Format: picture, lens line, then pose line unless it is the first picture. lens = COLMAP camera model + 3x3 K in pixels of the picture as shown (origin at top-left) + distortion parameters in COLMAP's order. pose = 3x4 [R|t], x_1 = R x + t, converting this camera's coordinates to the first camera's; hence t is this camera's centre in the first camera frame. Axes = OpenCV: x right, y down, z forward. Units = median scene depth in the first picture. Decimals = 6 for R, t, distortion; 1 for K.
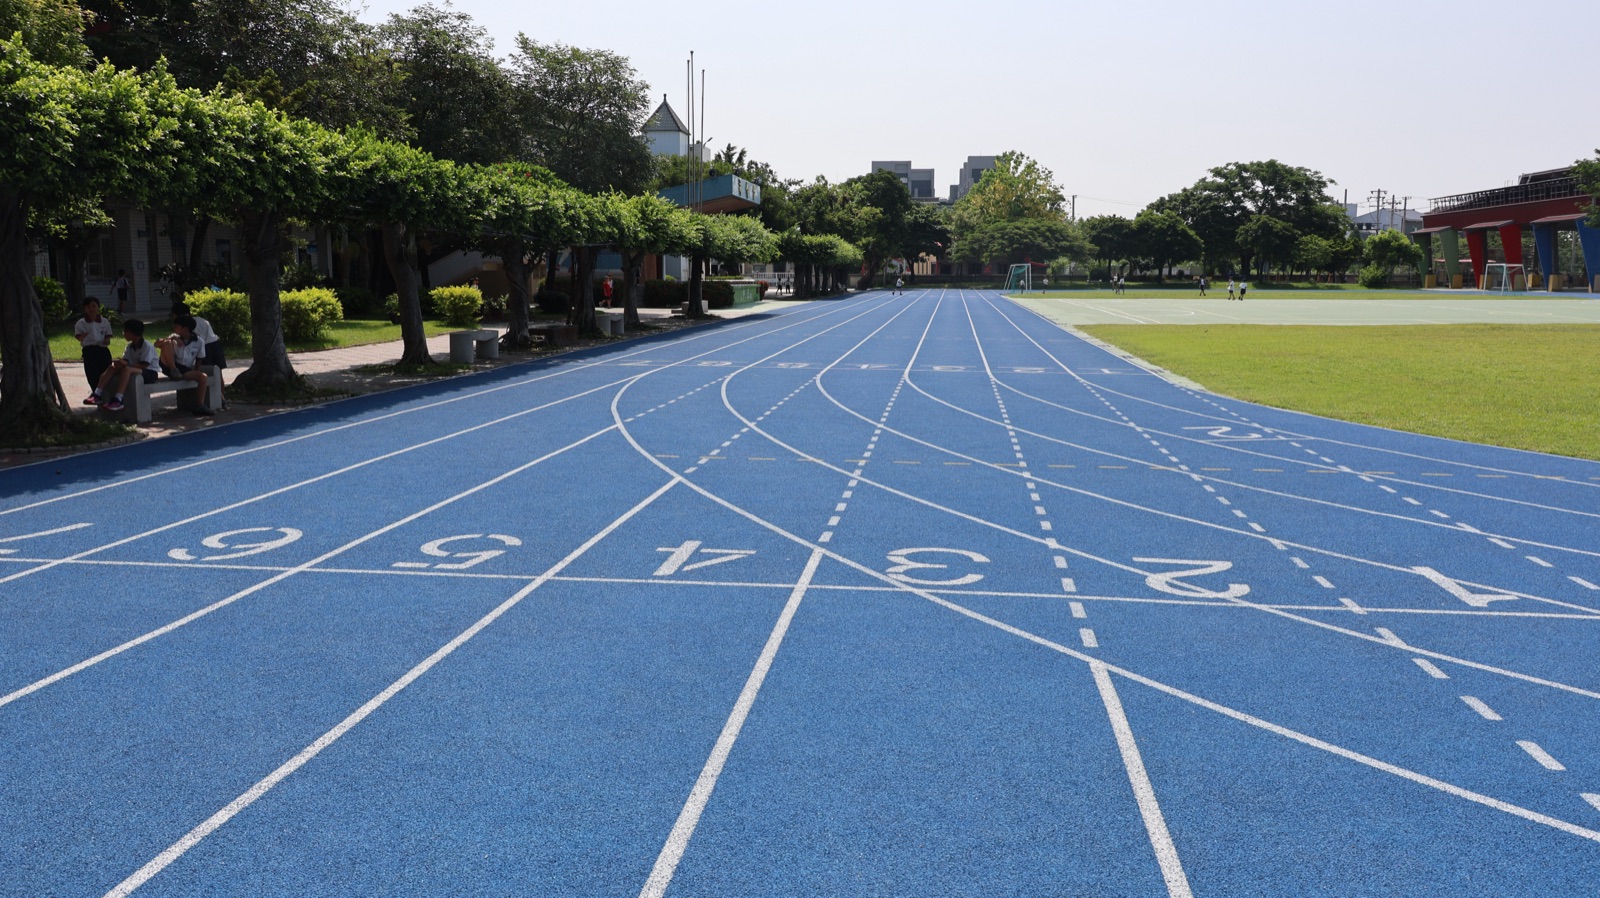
lens RADIAL K [[1308.1, 0, 799.0], [0, 1308.1, 449.7], [0, 0, 1]] dist [0.017759, 0.001932]
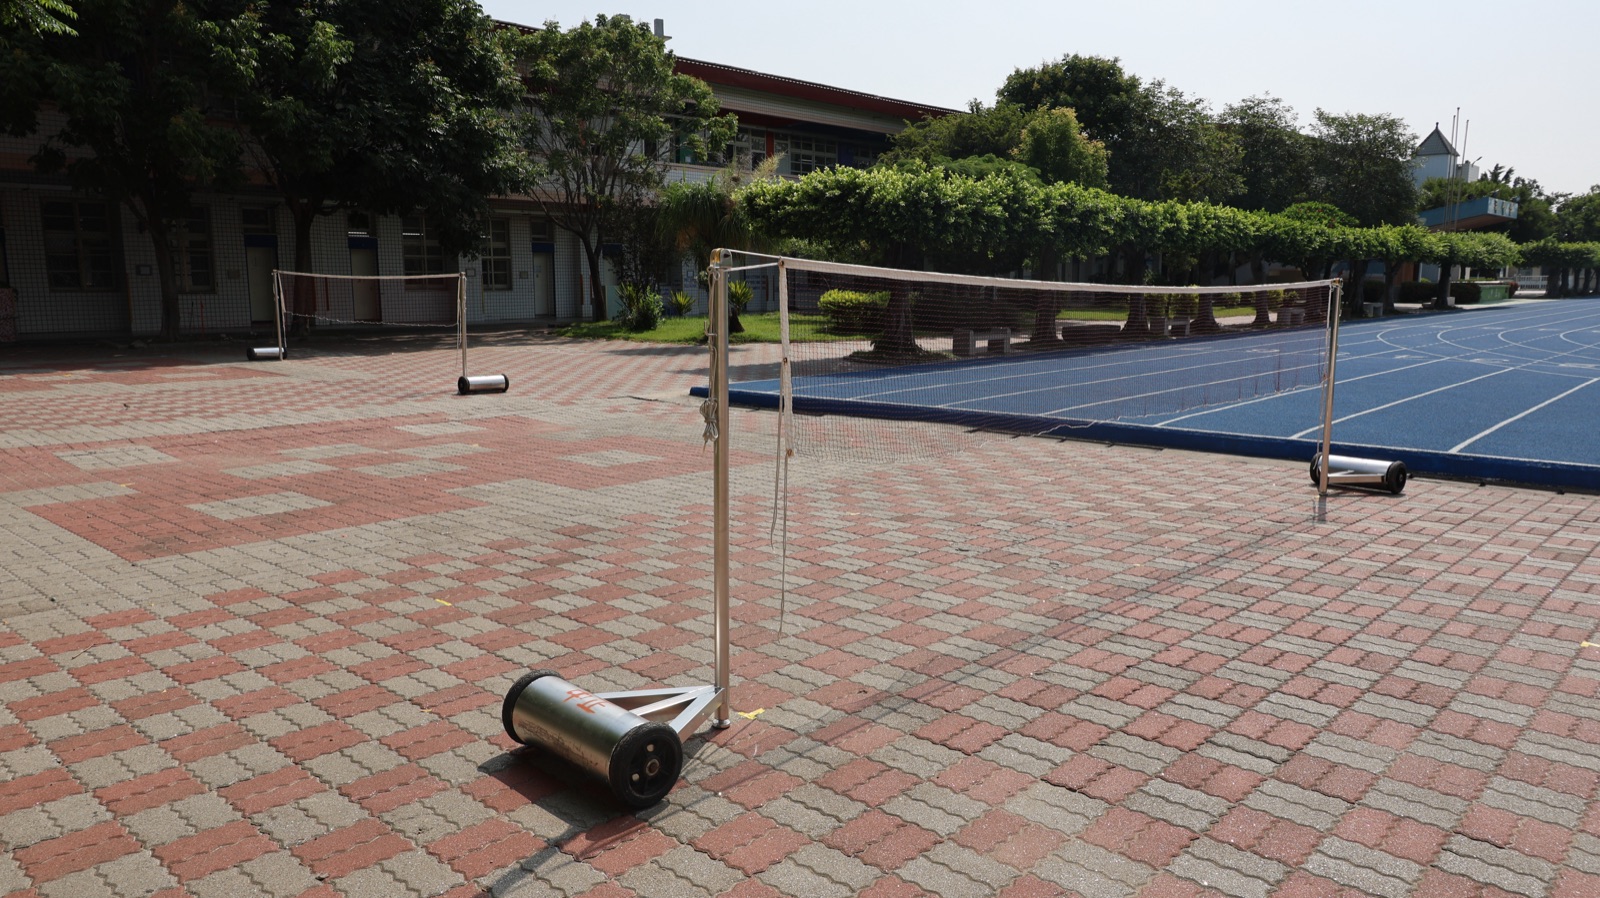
lens RADIAL K [[1082.6, 0, 796.4], [0, 1082.6, 446.9], [0, 0, 1]] dist [0.000370, -0.000076]
pose [[0.812473, 0.080639, -0.577395, 0.034422], [-0.069887, 0.996718, 0.040860, 0.039537], [0.578795, 0.007155, 0.815442, -0.280199]]
